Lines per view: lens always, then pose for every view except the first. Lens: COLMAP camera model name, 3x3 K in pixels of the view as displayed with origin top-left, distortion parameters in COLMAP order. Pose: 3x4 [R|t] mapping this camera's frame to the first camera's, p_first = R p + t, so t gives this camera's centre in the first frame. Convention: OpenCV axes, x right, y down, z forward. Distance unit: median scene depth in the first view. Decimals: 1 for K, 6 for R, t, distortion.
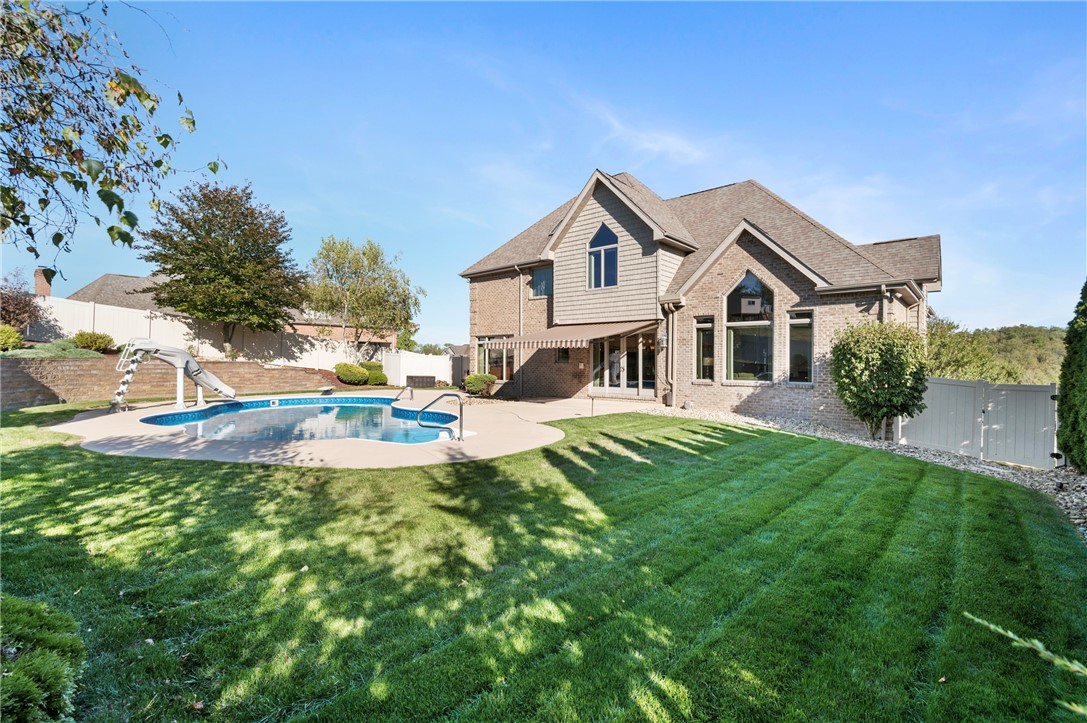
lens RADIAL K [[495.3, 0, 543.3], [0, 495.3, 361.1], [0, 0, 1]] dist [0.001621, 0.000015]
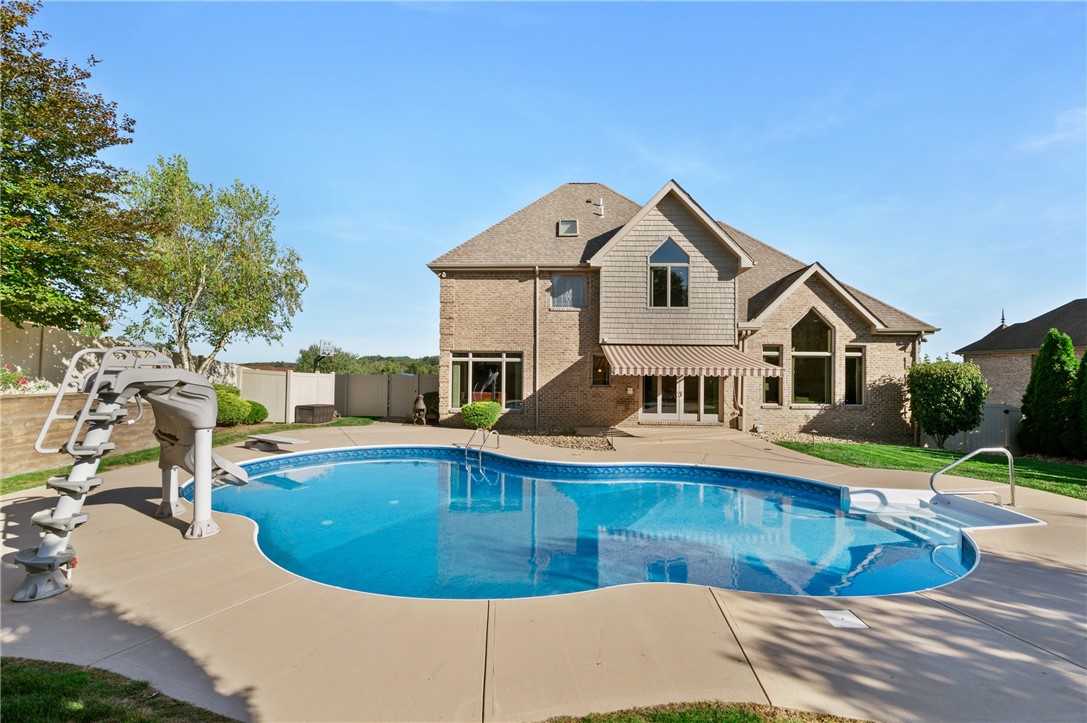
lens RADIAL K [[495.3, 0, 543.5], [0, 495.3, 362.3], [0, 0, 1]] dist [0.001621, 0.000015]
pose [[0.757444, 0.011318, 0.652802, -0.684676], [-0.006211, 0.999929, -0.010130, -0.034805], [-0.652871, 0.003618, 0.757460, 0.460865]]
